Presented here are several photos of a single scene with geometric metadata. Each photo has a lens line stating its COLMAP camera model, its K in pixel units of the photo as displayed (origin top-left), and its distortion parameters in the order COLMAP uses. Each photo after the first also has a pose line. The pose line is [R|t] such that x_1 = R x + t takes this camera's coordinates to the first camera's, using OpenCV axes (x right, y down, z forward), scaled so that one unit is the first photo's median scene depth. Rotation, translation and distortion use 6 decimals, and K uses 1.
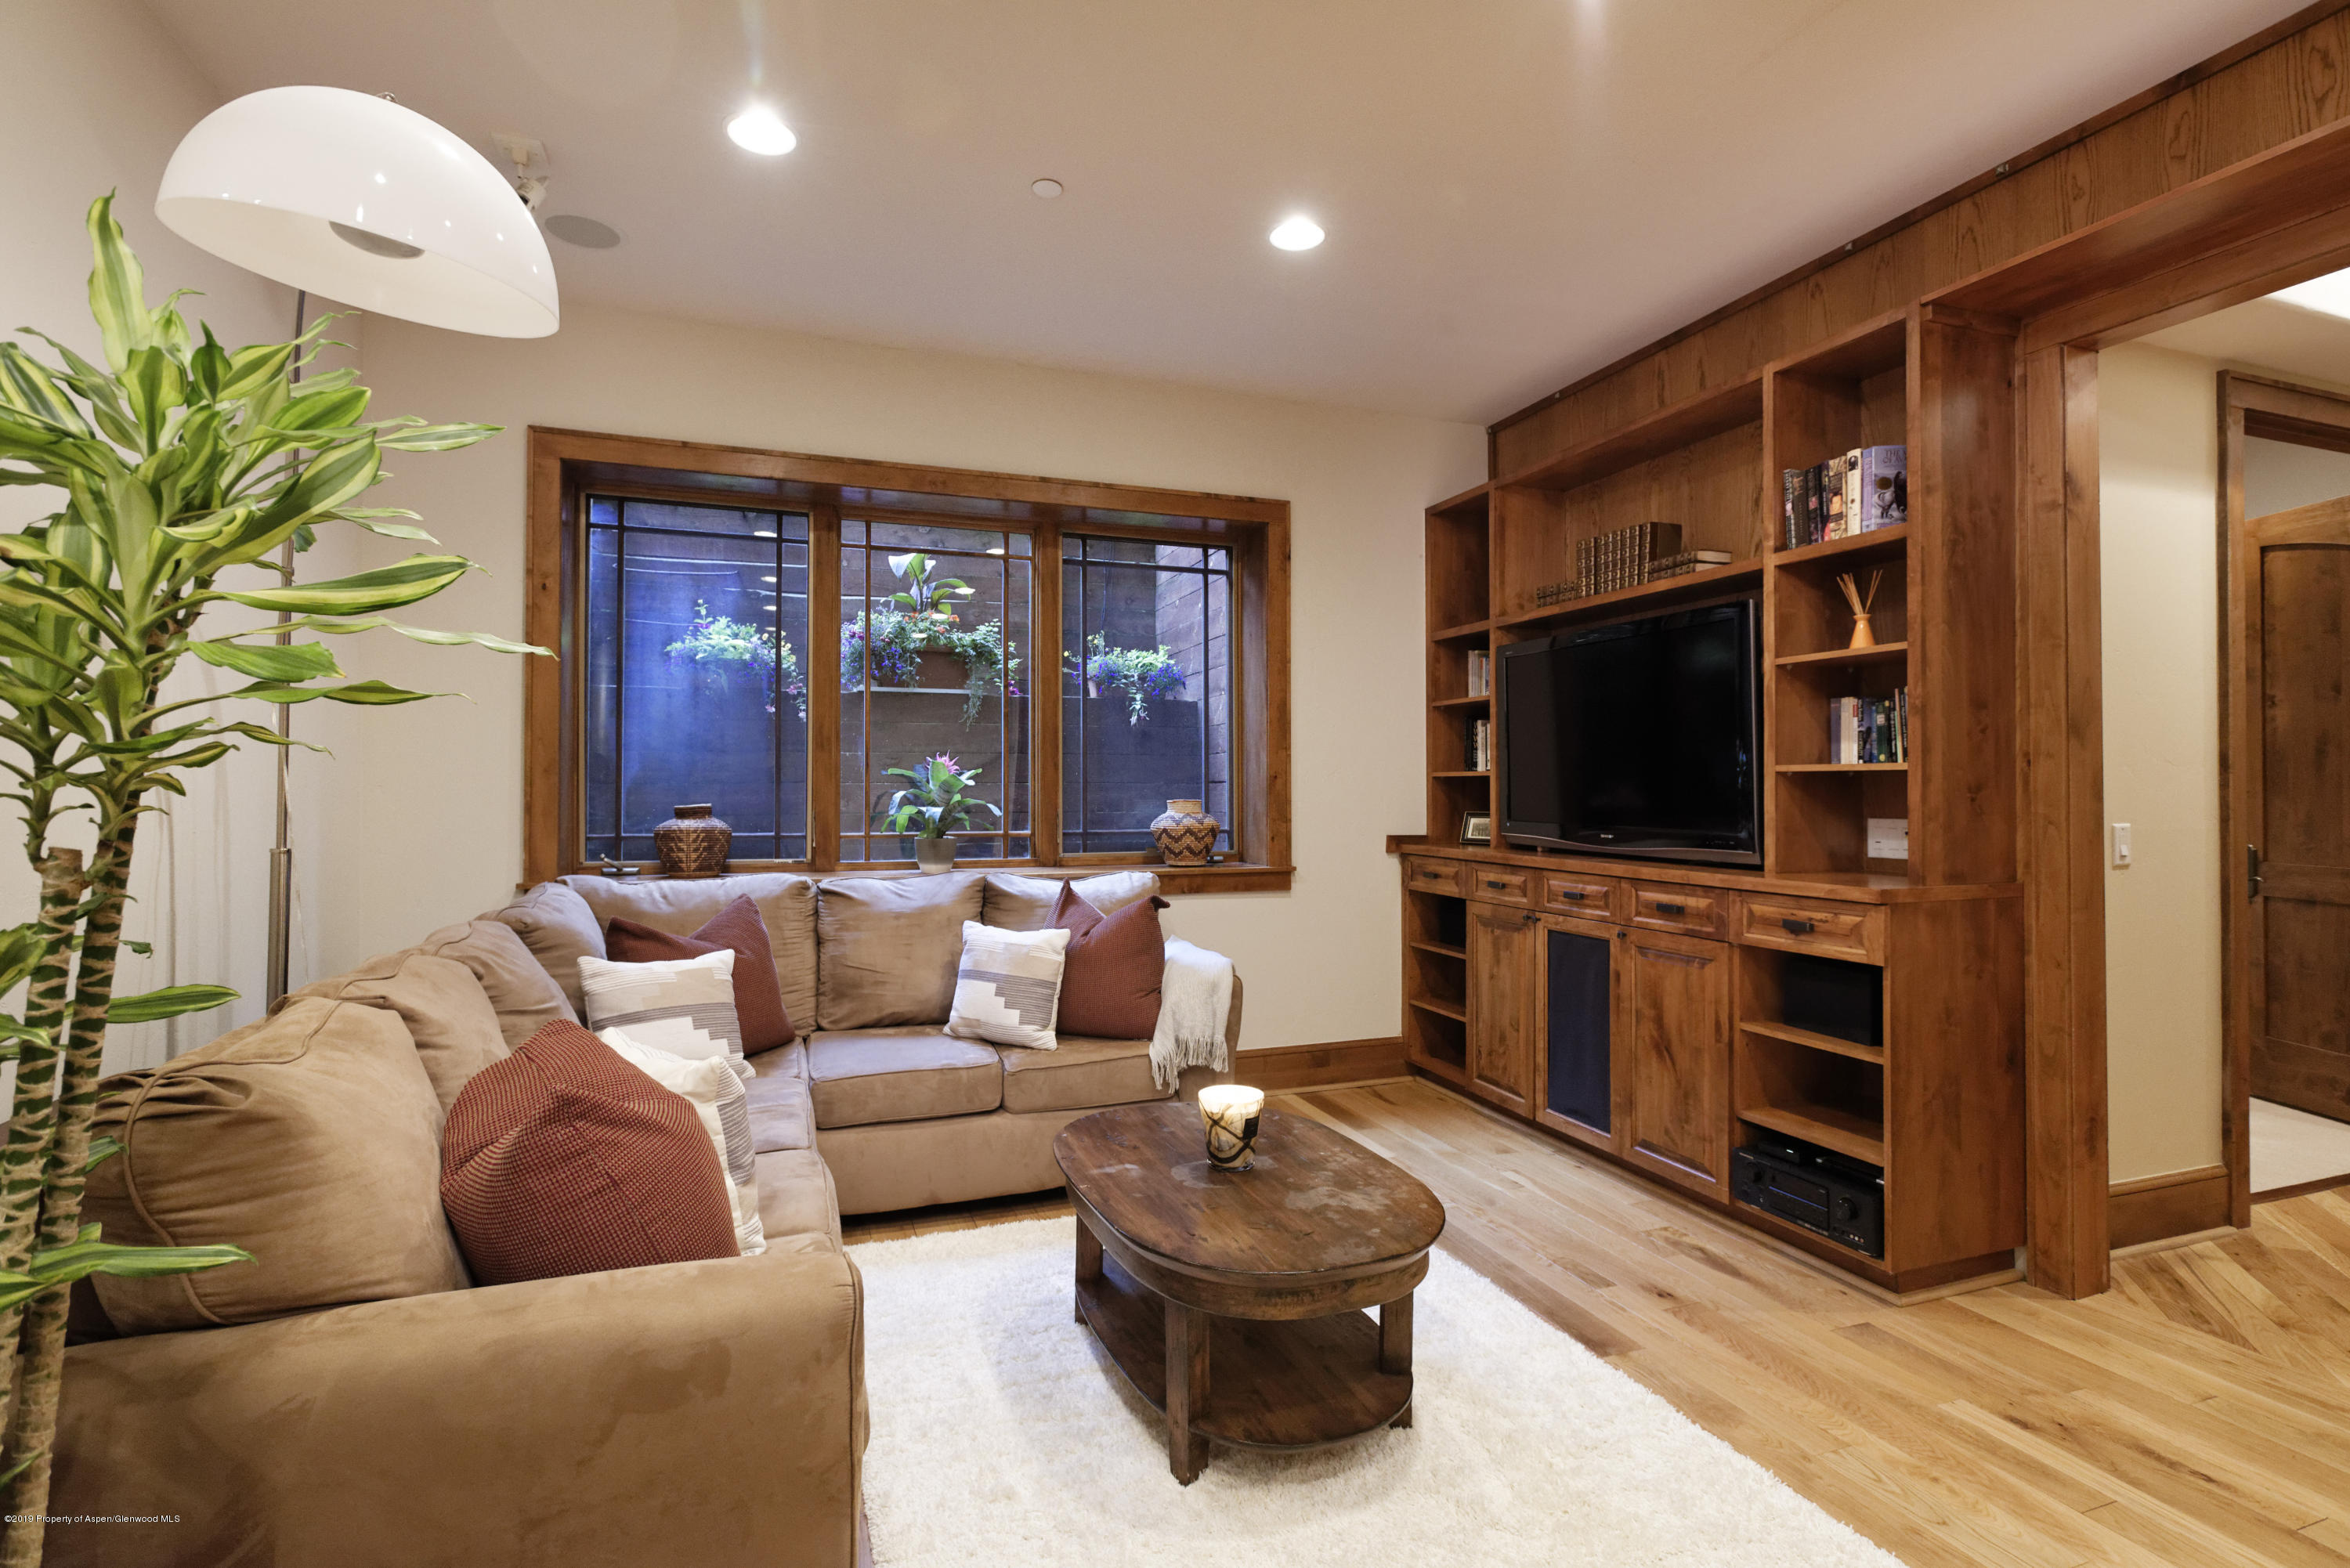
lens RADIAL K [[1095.0, 0, 1199.3], [0, 1095.0, 773.8], [0, 0, 1]] dist [-0.006420, 0.001211]
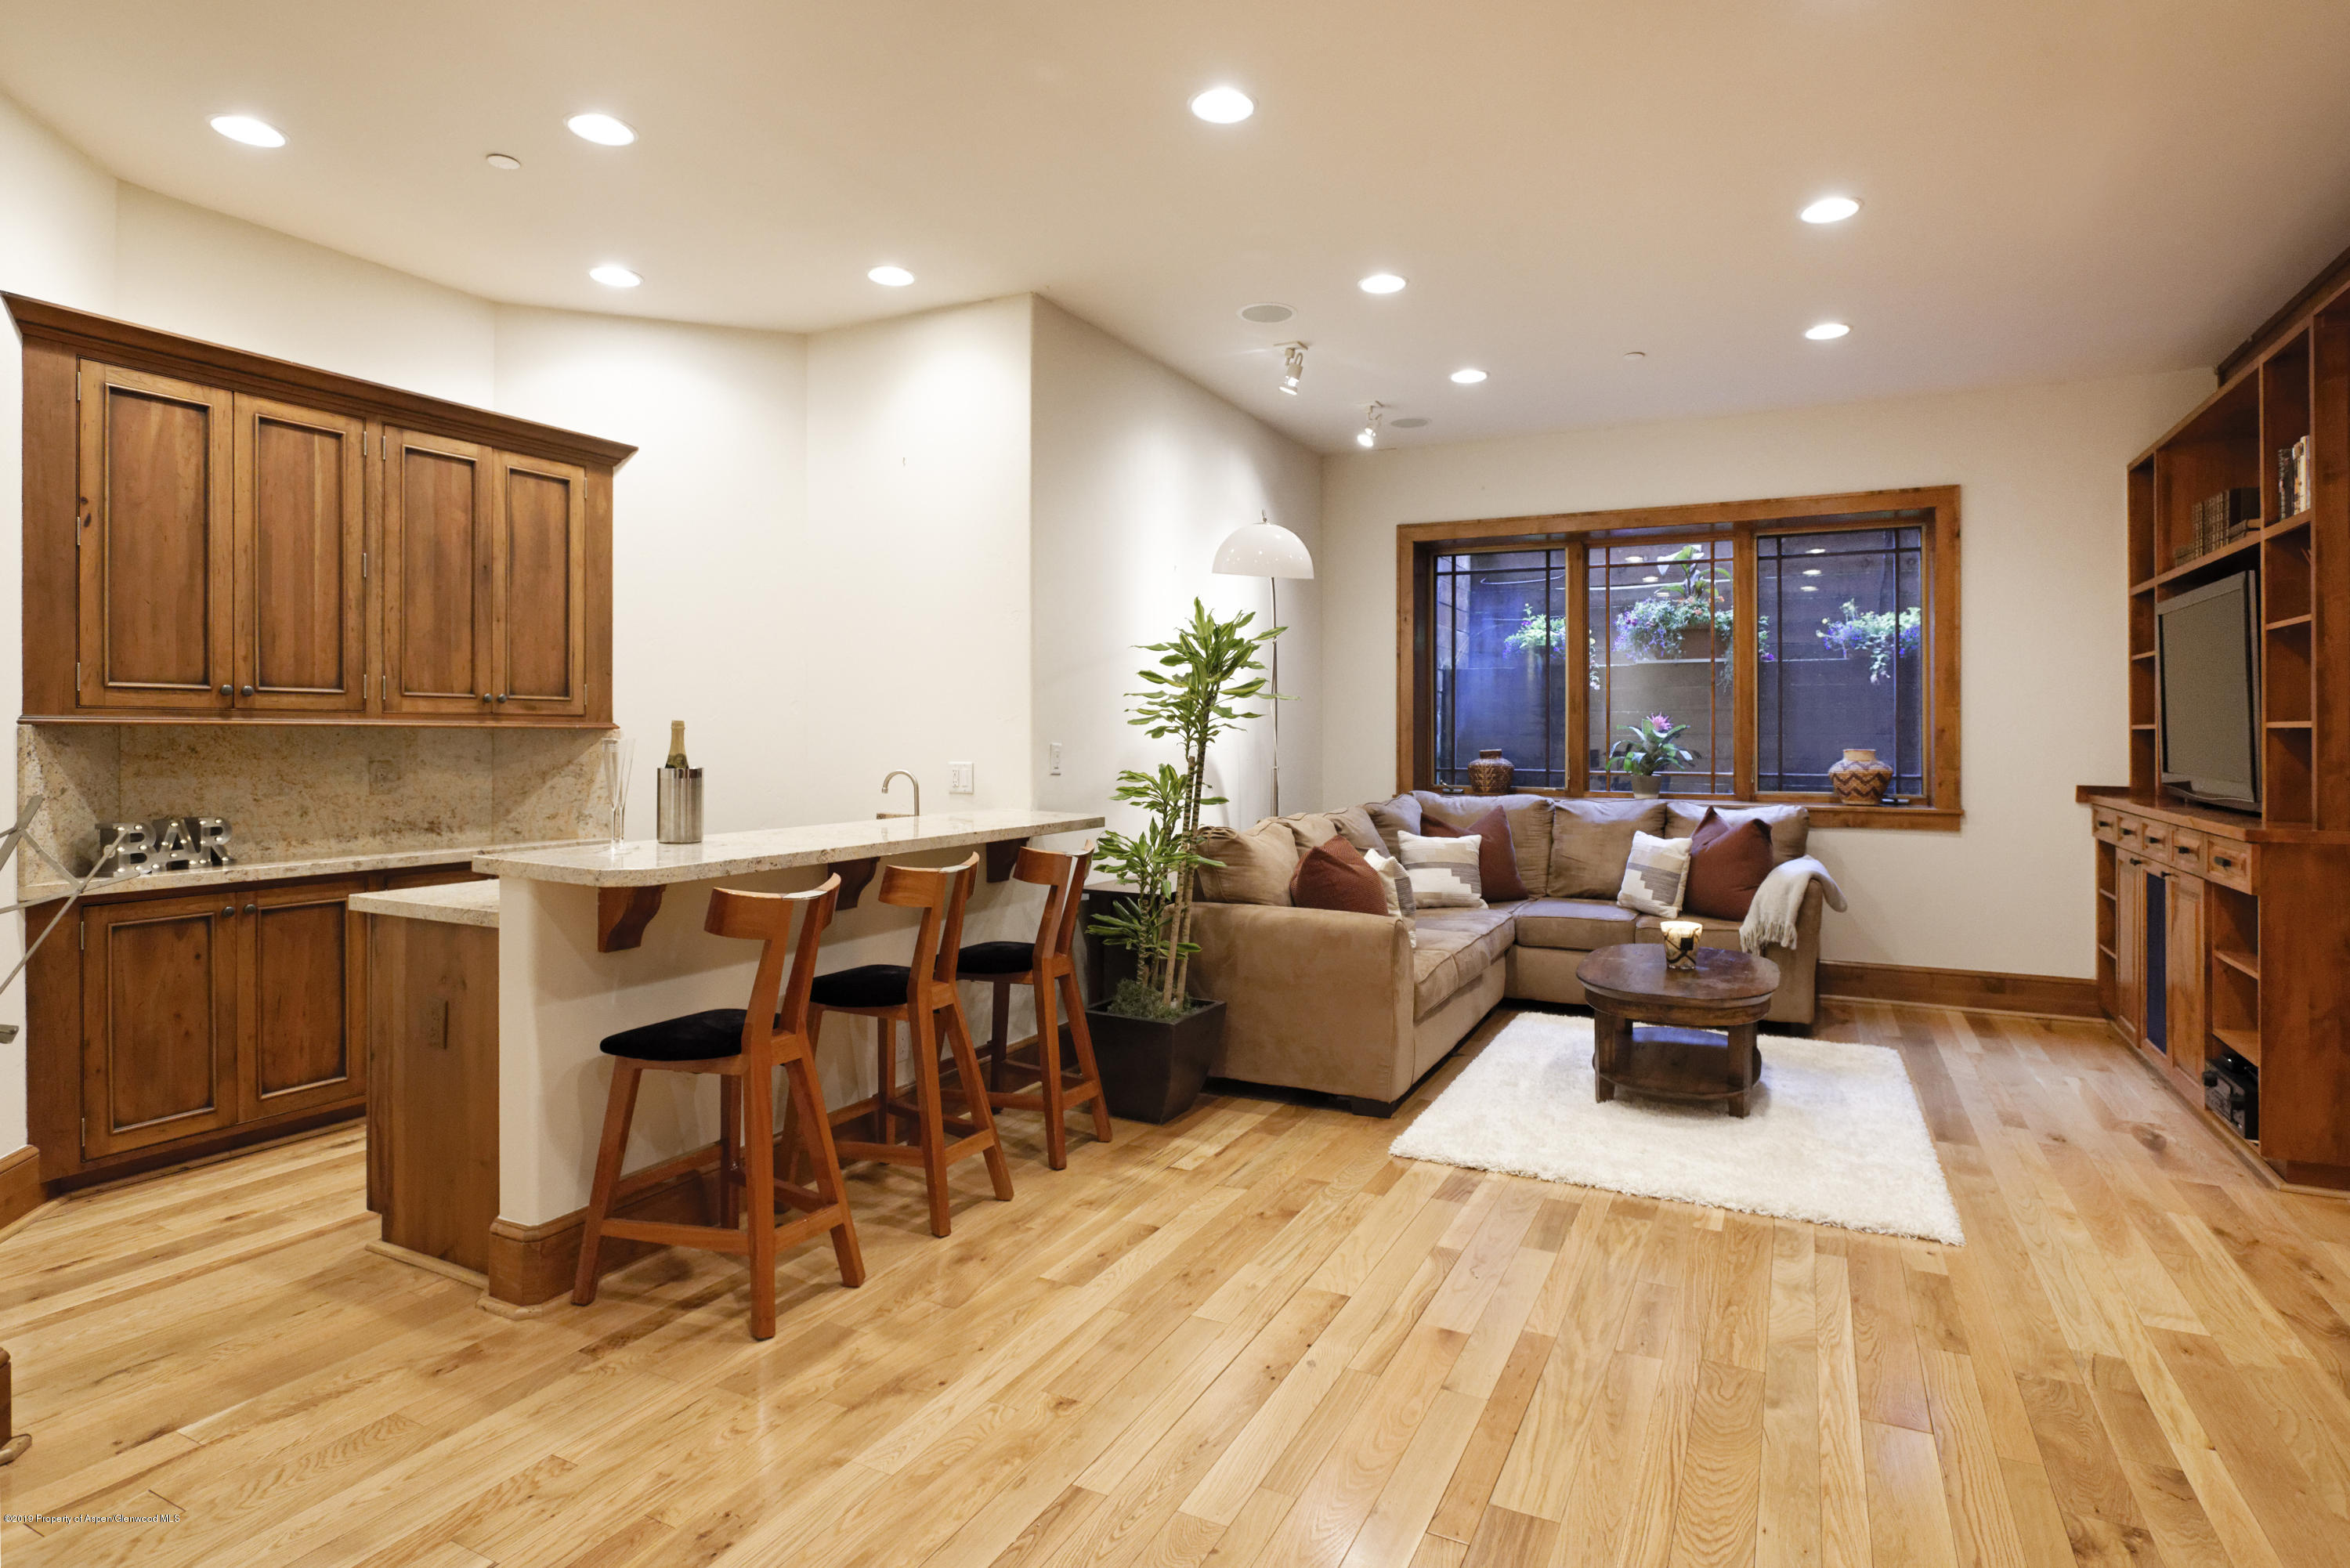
lens RADIAL K [[1243.2, 0, 1175.8], [0, 1243.2, 750.4], [0, 0, 1]] dist [-0.003645, -0.000450]
pose [[0.658632, 0.010481, -0.752392, 0.715541], [0.008885, 0.999725, 0.021704, -0.015997], [0.752413, -0.020980, 0.658358, -0.623394]]
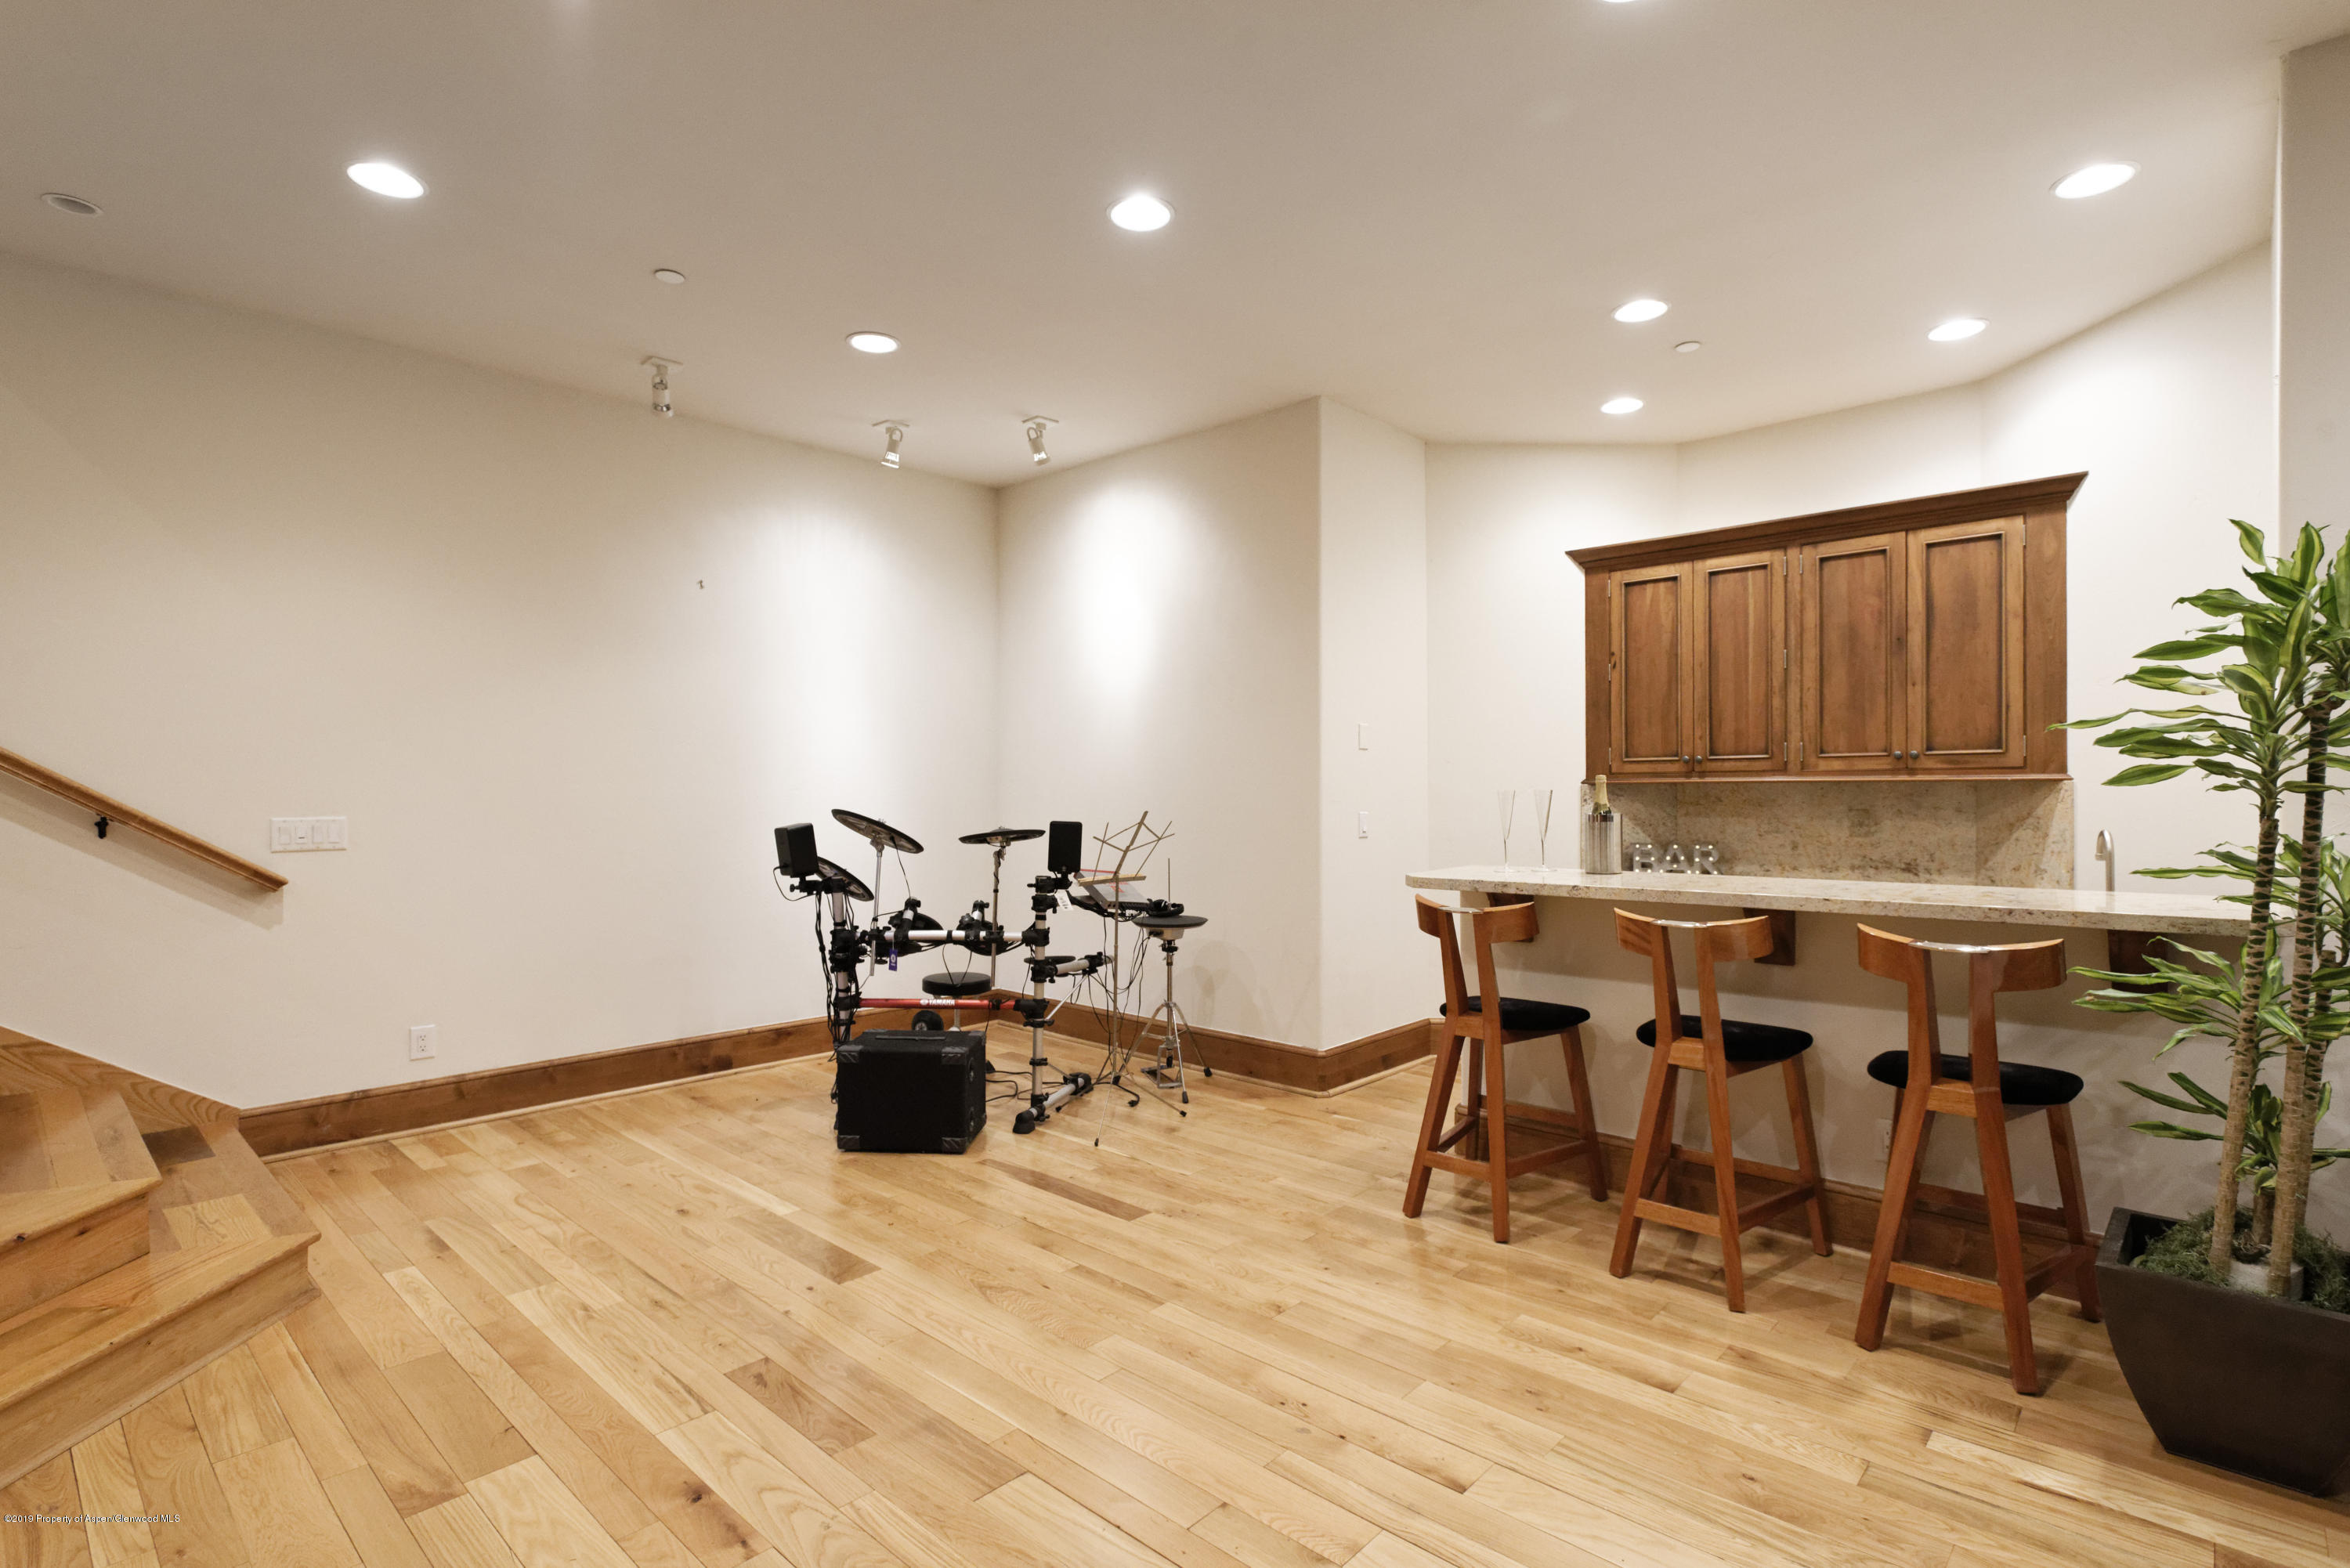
lens RADIAL K [[1070.8, 0, 1256.2], [0, 1070.8, 802.3], [0, 0, 1]] dist [0.001200, 0.000215]
pose [[-0.875164, 0.005560, -0.483794, 0.518063], [0.010539, 0.999916, -0.007572, 0.011344], [0.483711, -0.011726, -0.875149, 0.553503]]
